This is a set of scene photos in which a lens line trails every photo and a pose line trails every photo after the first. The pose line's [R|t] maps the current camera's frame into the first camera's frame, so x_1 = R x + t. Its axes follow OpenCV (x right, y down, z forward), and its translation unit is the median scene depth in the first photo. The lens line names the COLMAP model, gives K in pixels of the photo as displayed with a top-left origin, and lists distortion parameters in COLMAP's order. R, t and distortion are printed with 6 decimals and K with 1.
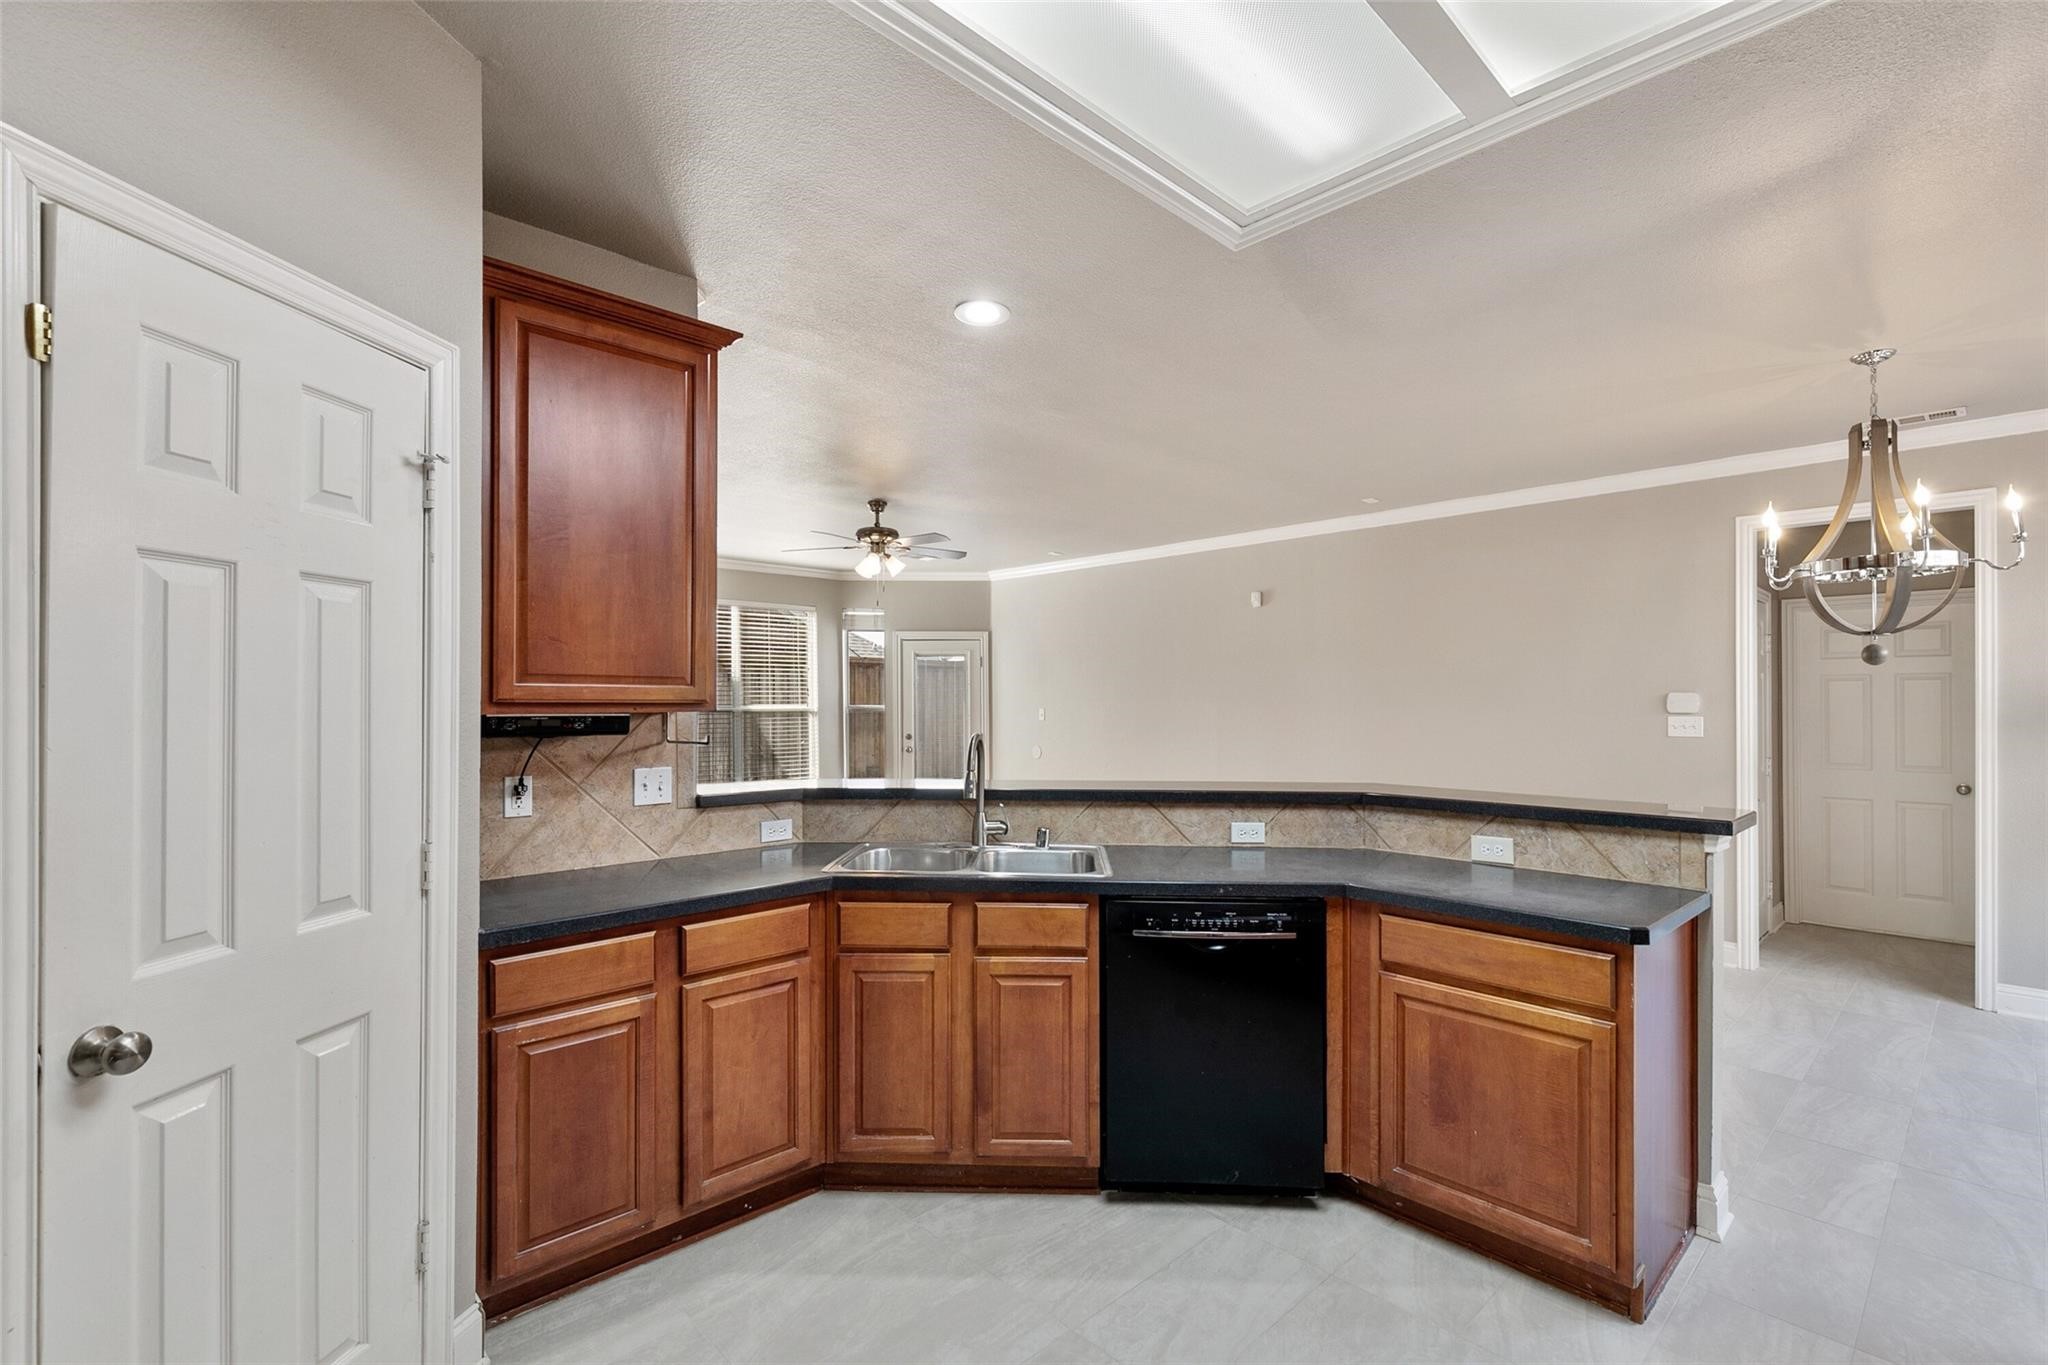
lens RADIAL K [[917.5, 0, 1024.0], [0, 917.5, 693.5], [0, 0, 1]] dist [0.008939, -0.001579]
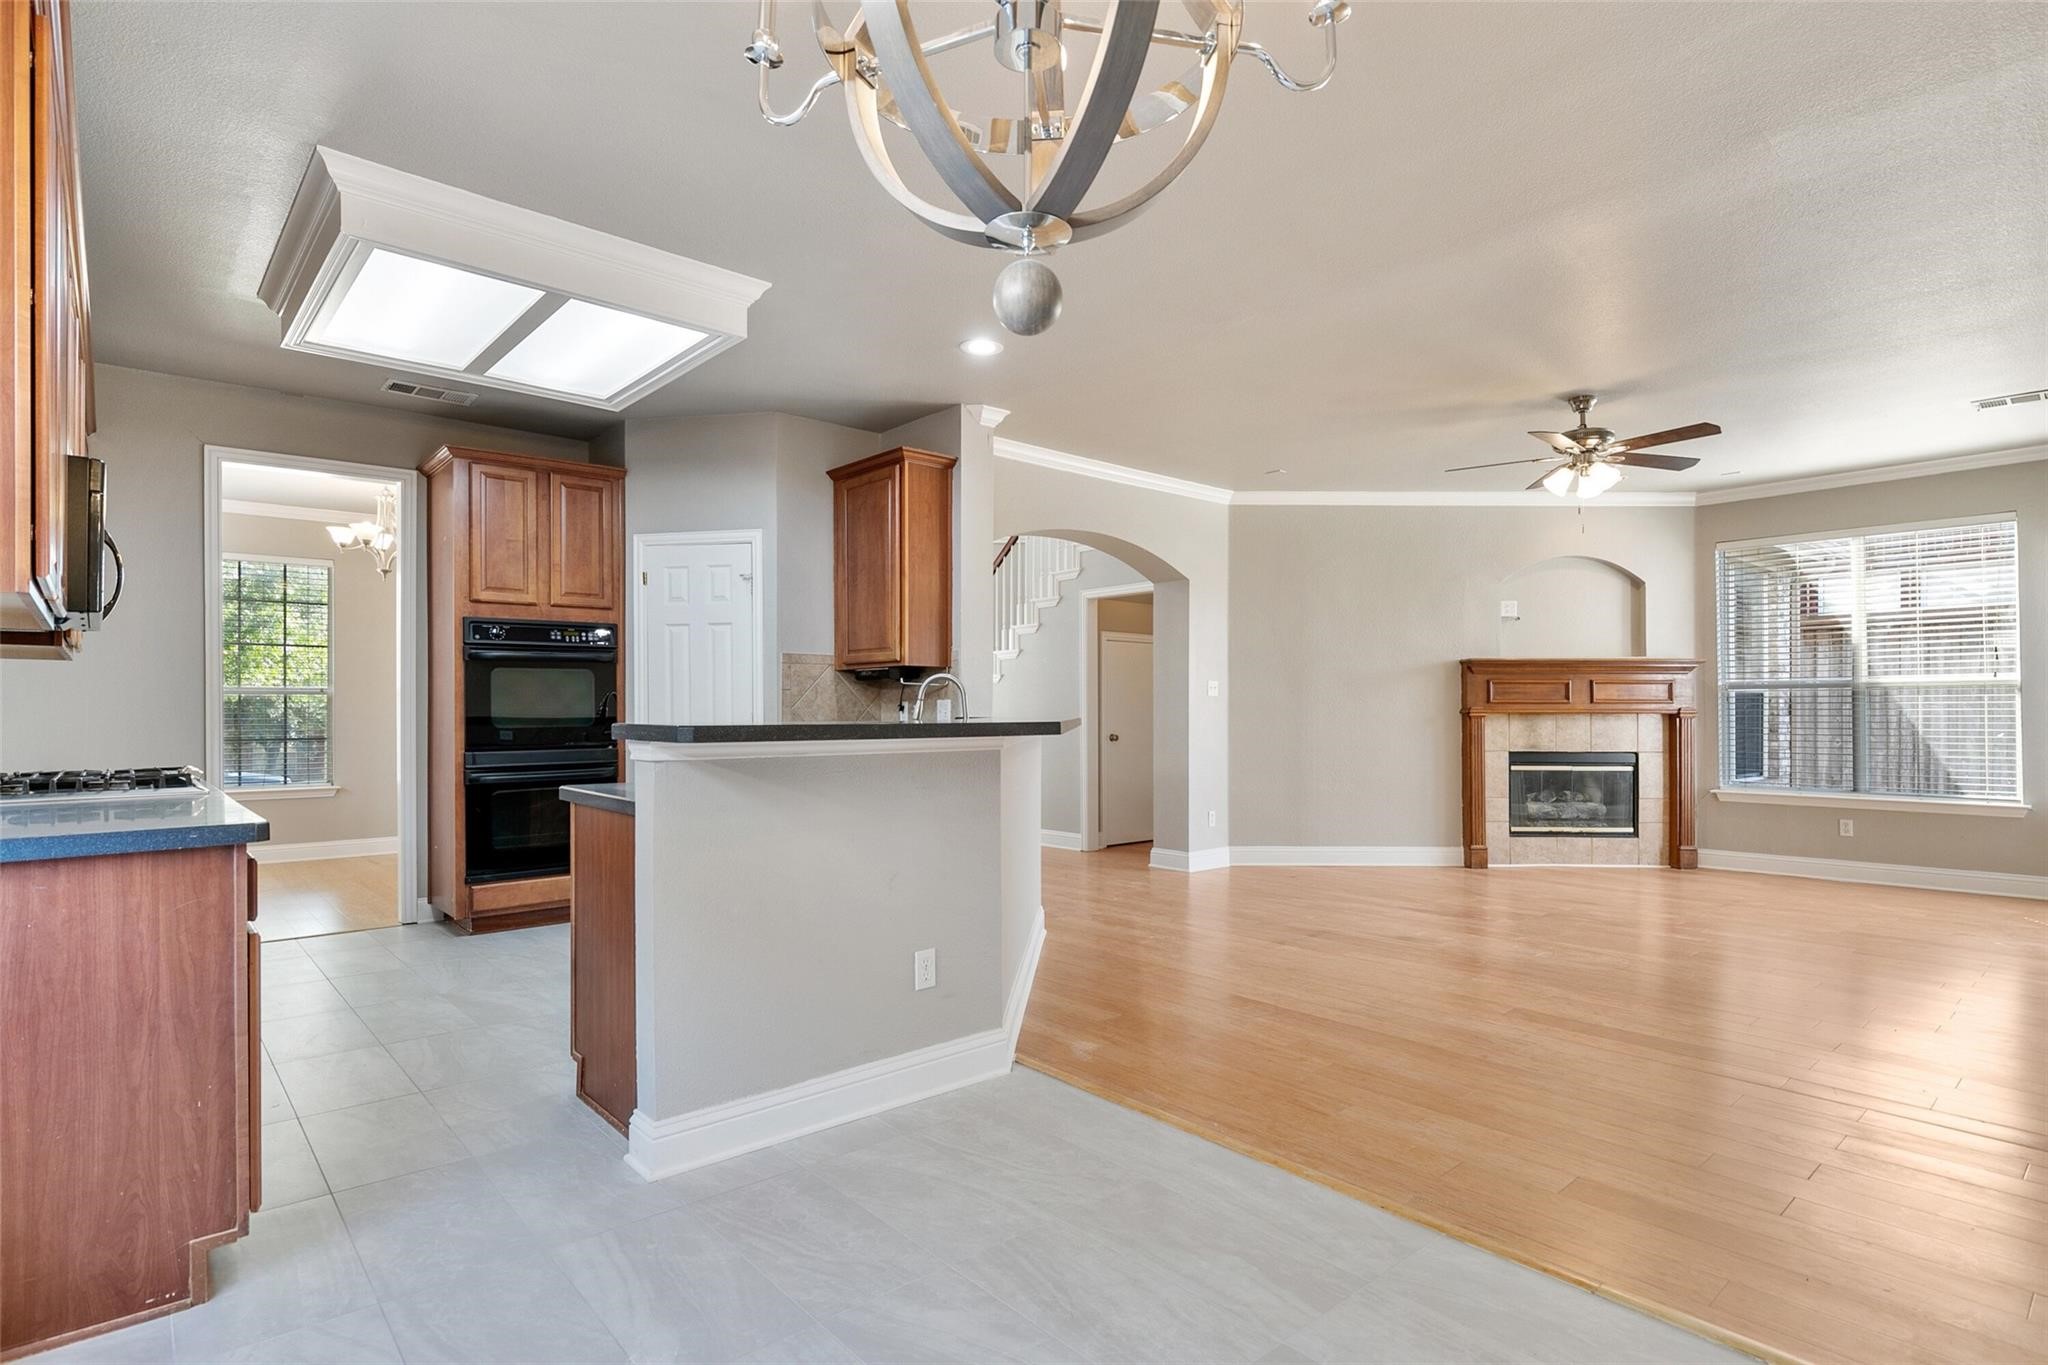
lens RADIAL K [[1022.0, 0, 1029.0], [0, 1022.0, 698.1], [0, 0, 1]] dist [-0.001256, -0.000132]
pose [[-0.026123, -0.014261, -0.999557, 1.735740], [0.009686, 0.999848, -0.014519, 0.122134], [0.999612, -0.010061, -0.025981, 1.387773]]
